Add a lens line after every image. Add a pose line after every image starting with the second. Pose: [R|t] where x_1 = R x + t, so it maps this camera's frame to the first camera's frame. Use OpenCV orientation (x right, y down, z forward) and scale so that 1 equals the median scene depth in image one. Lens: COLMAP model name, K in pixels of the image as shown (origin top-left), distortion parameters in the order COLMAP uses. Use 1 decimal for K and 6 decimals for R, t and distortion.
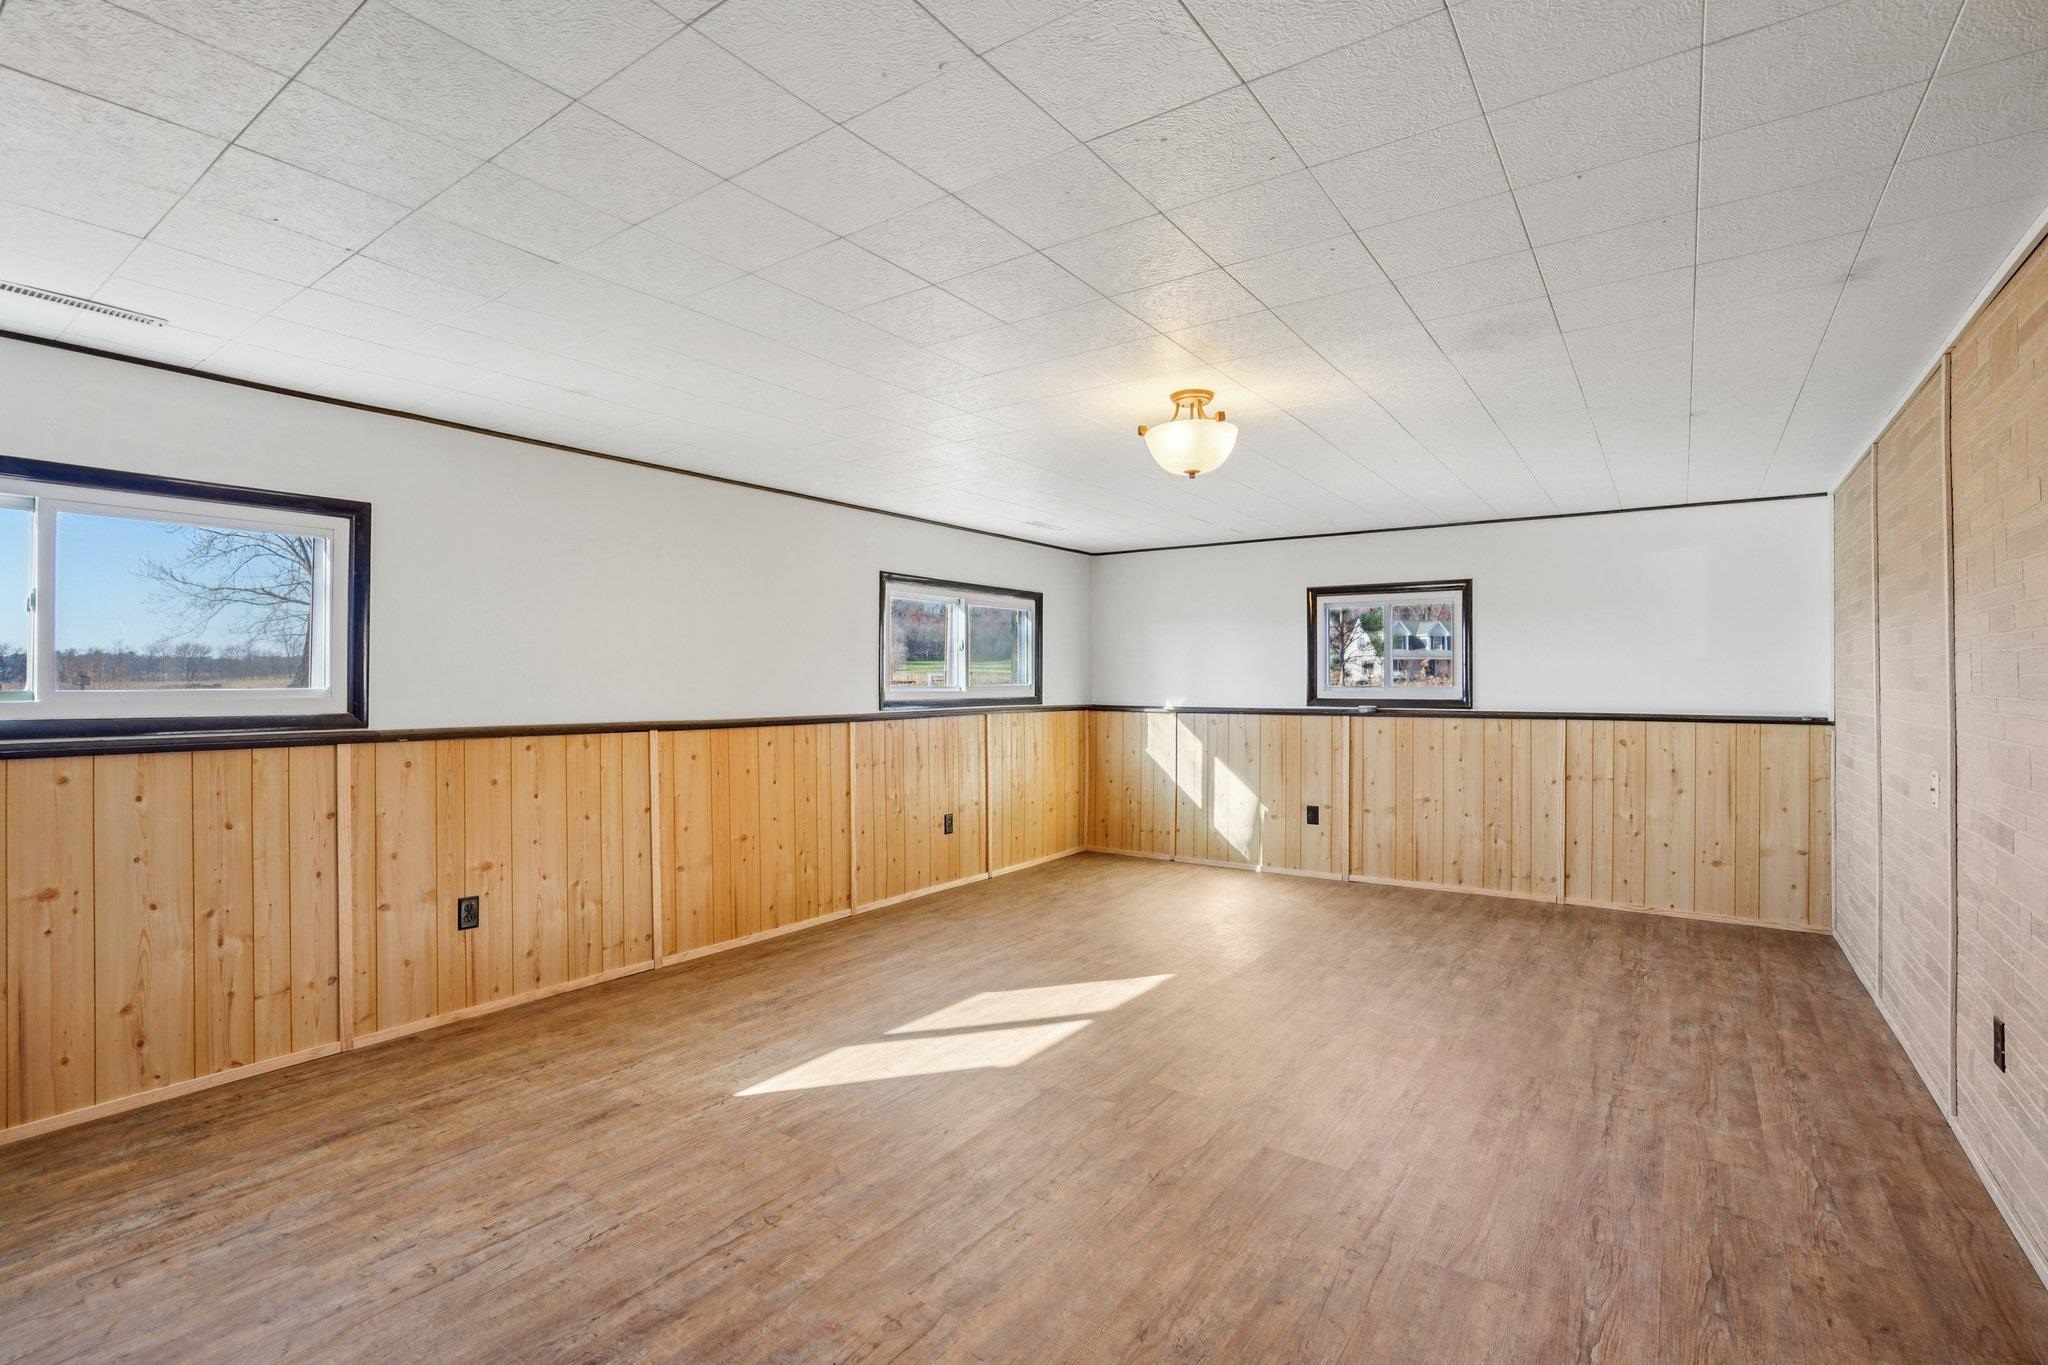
lens RADIAL K [[993.9, 0, 988.2], [0, 993.9, 683.2], [0, 0, 1]] dist [-0.063528, 0.027924]
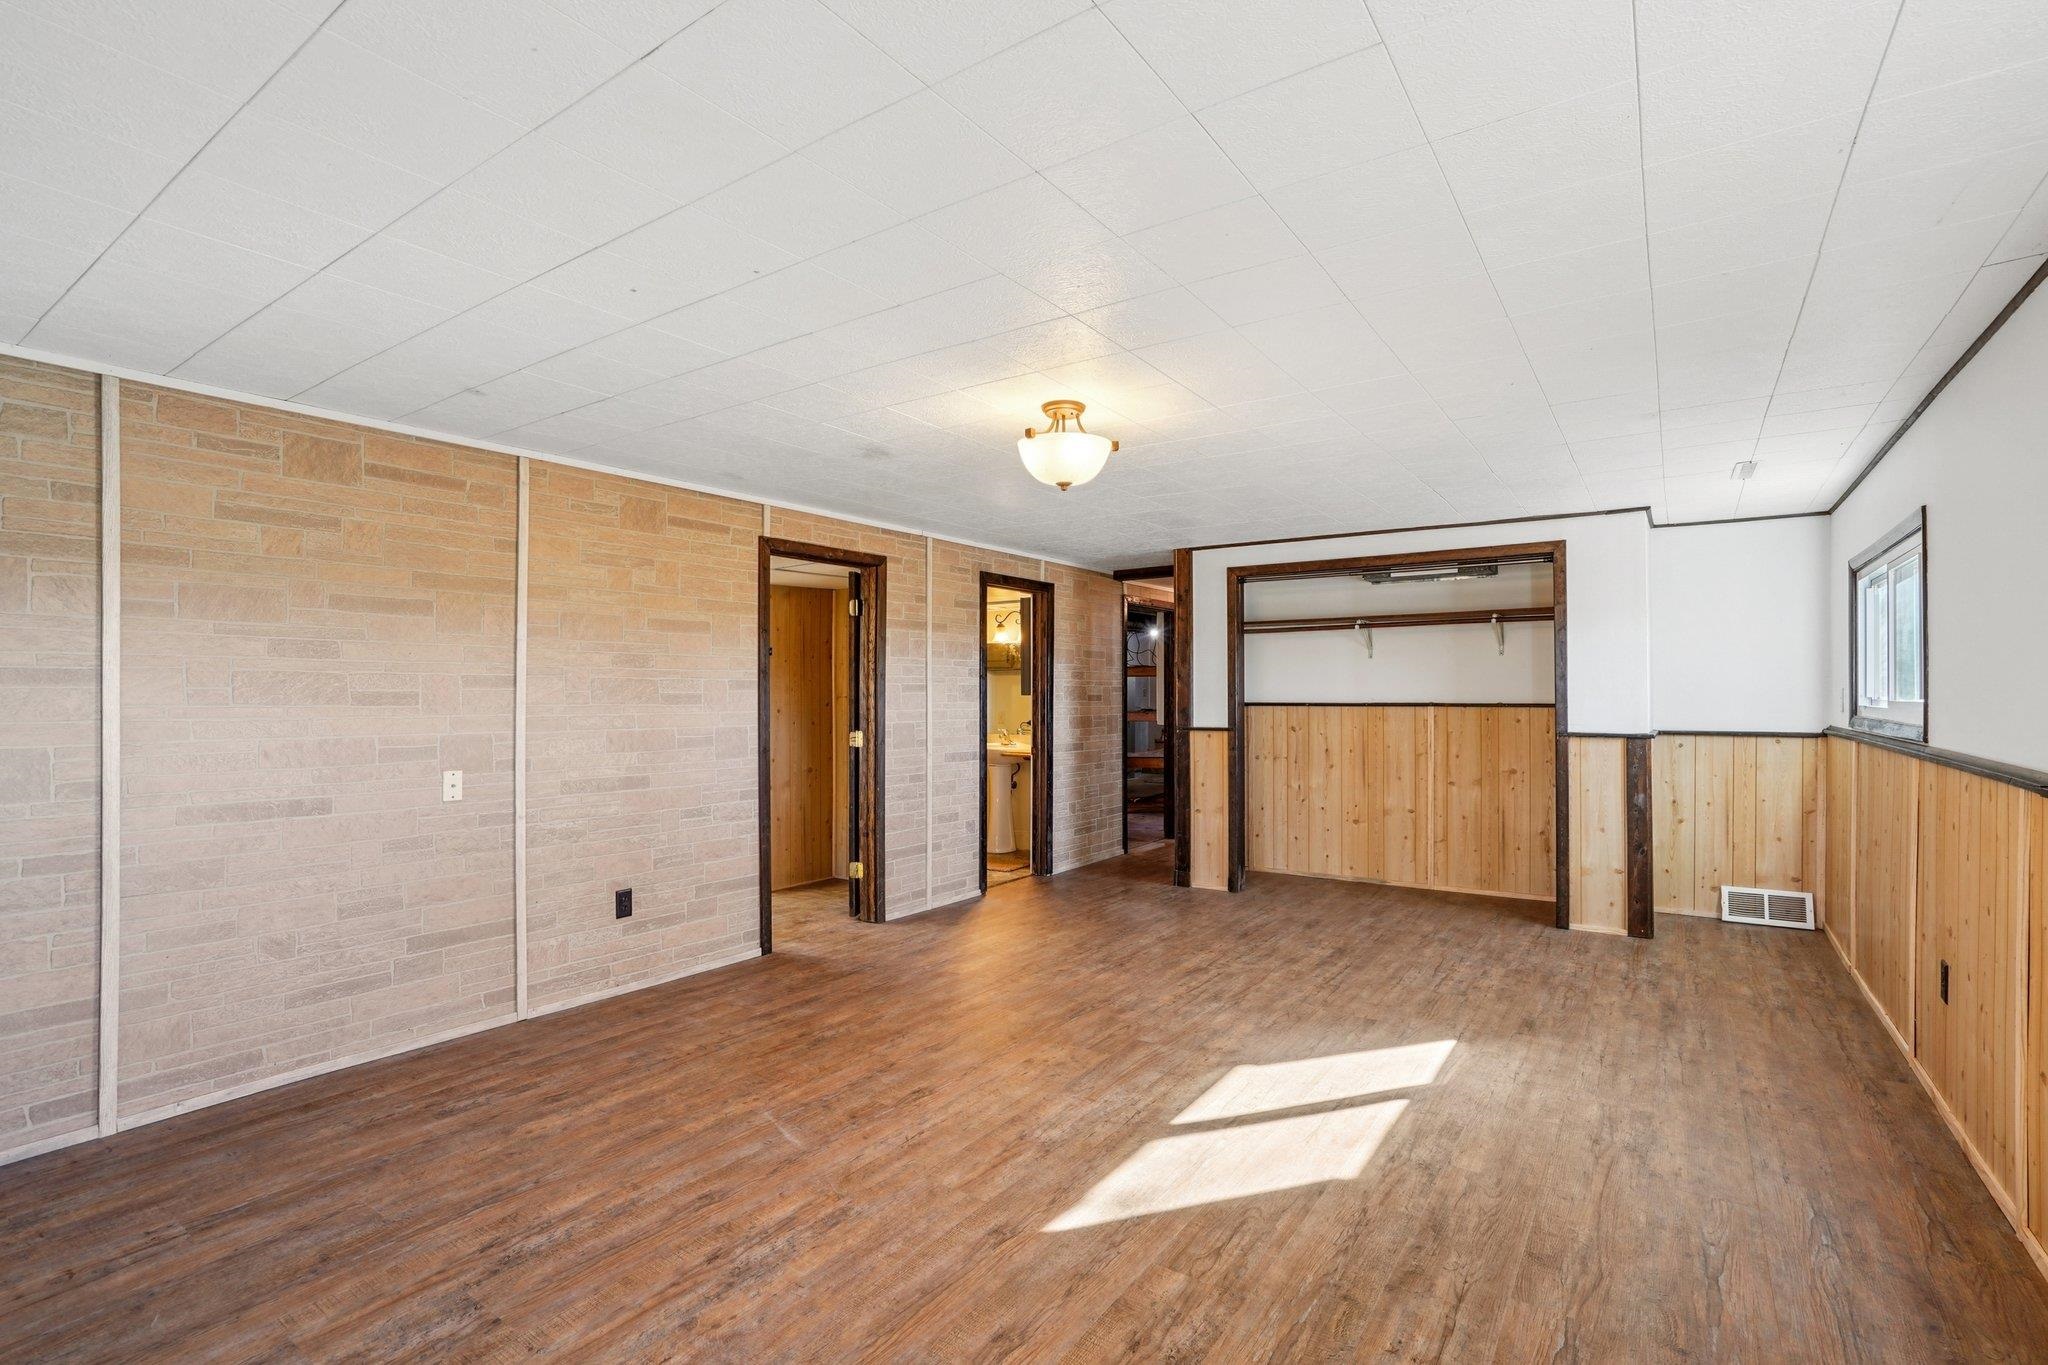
lens RADIAL K [[948.0, 0, 1016.2], [0, 948.0, 676.9], [0, 0, 1]] dist [-0.055253, 0.030532]
pose [[-0.999612, 0.000446, -0.027846, 0.282844], [0.000883, 0.999877, -0.015680, -0.004441], [0.027835, -0.015699, -0.999489, 1.951235]]
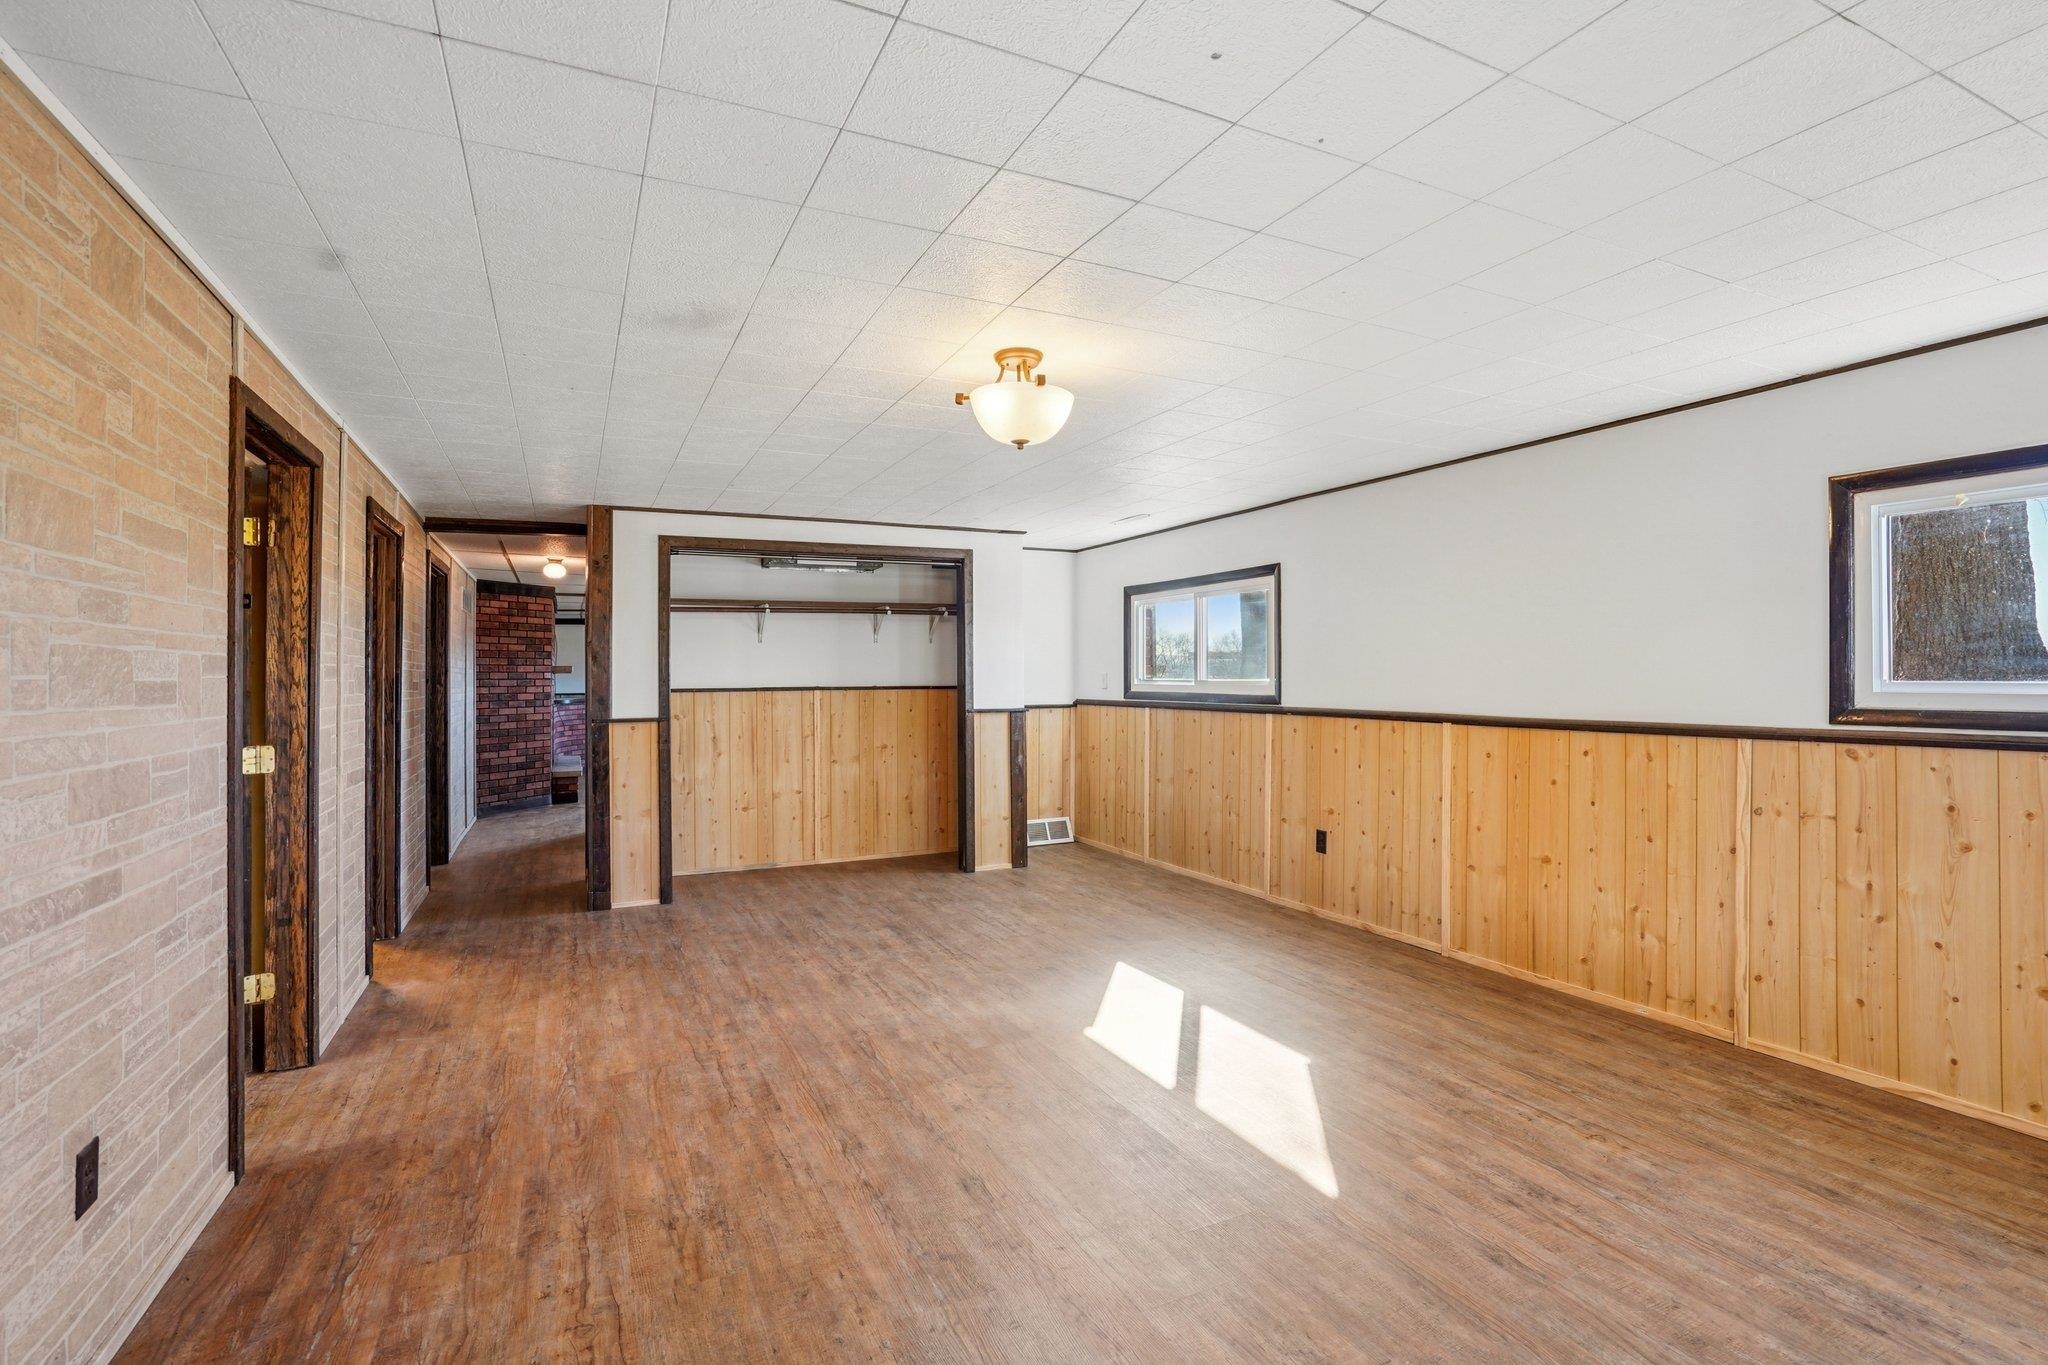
lens RADIAL K [[948.0, 0, 1016.2], [0, 948.0, 676.9], [0, 0, 1]] dist [-0.055253, 0.030532]
pose [[-0.480171, 0.003722, -0.877167, 0.954932], [0.004111, 0.999990, 0.001993, -0.004511], [0.877165, -0.002649, -0.480181, 1.408461]]
